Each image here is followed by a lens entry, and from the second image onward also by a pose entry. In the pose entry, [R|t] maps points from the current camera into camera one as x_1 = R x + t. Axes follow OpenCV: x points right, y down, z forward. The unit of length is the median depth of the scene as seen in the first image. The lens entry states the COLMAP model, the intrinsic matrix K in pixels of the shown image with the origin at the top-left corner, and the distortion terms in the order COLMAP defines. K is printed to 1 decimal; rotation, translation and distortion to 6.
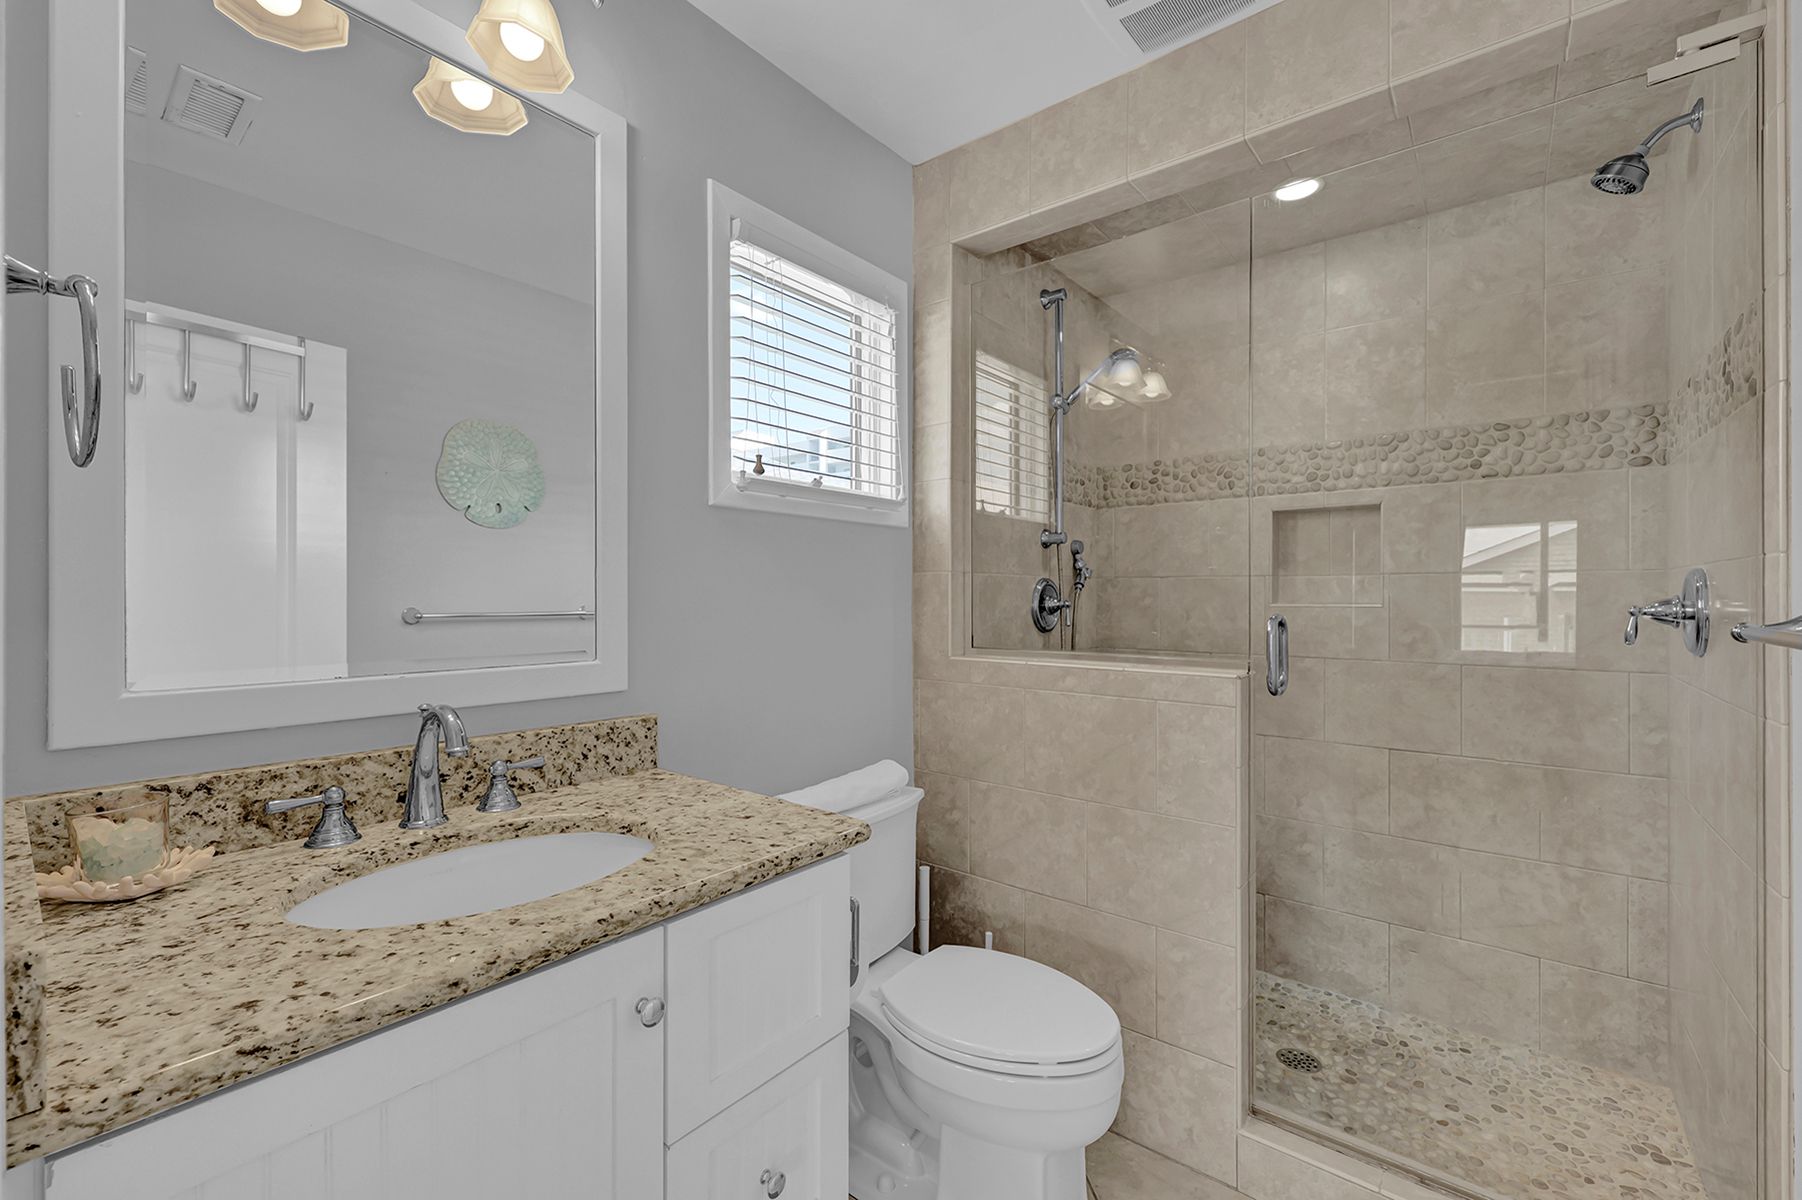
lens RADIAL K [[738.6, 0, 901.3], [0, 738.6, 599.1], [0, 0, 1]] dist [0.001506, 0.000341]
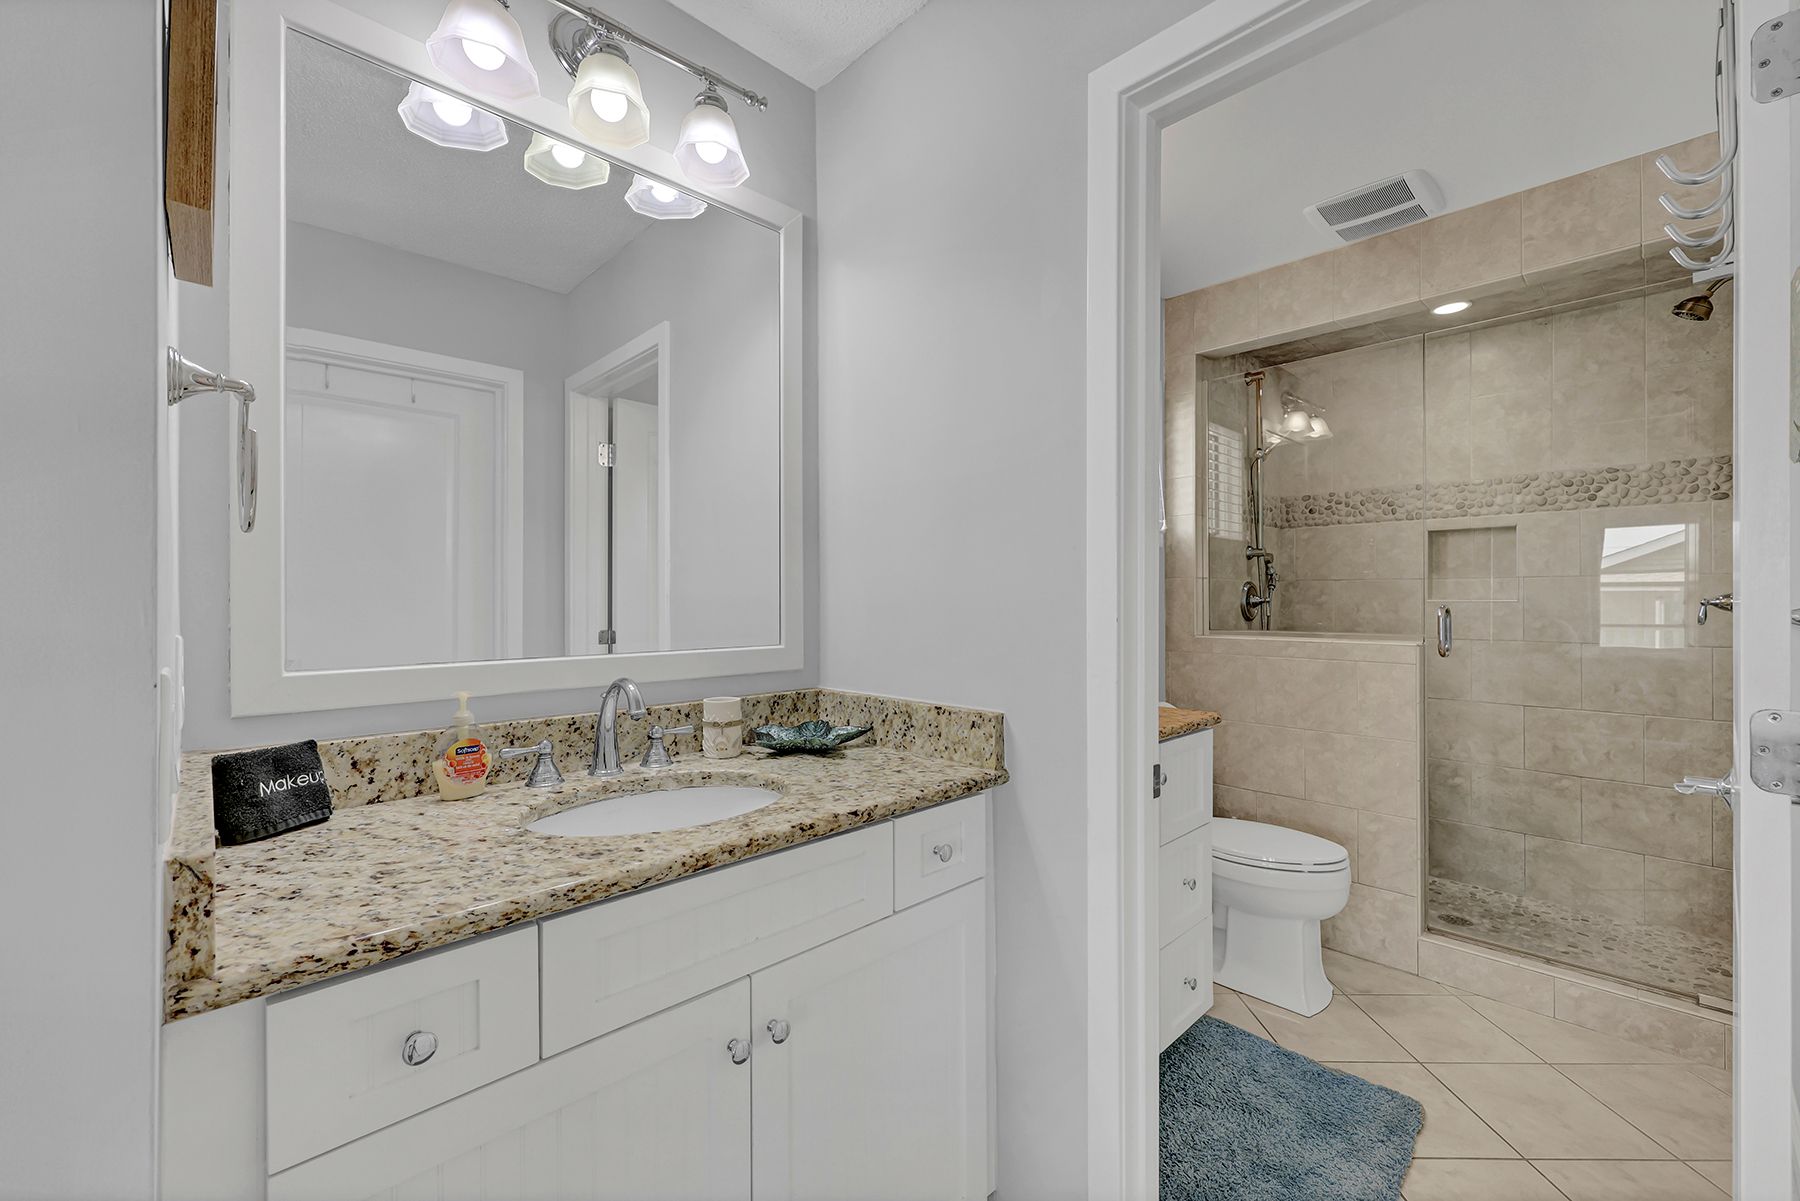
lens RADIAL K [[737.8, 0, 895.4], [0, 737.8, 598.4], [0, 0, 1]] dist [0.001506, 0.000341]
pose [[0.992693, -0.002550, -0.120637, -0.340551], [0.002128, 0.999991, -0.003625, 0.007576], [0.120645, 0.003342, 0.992690, -0.515216]]
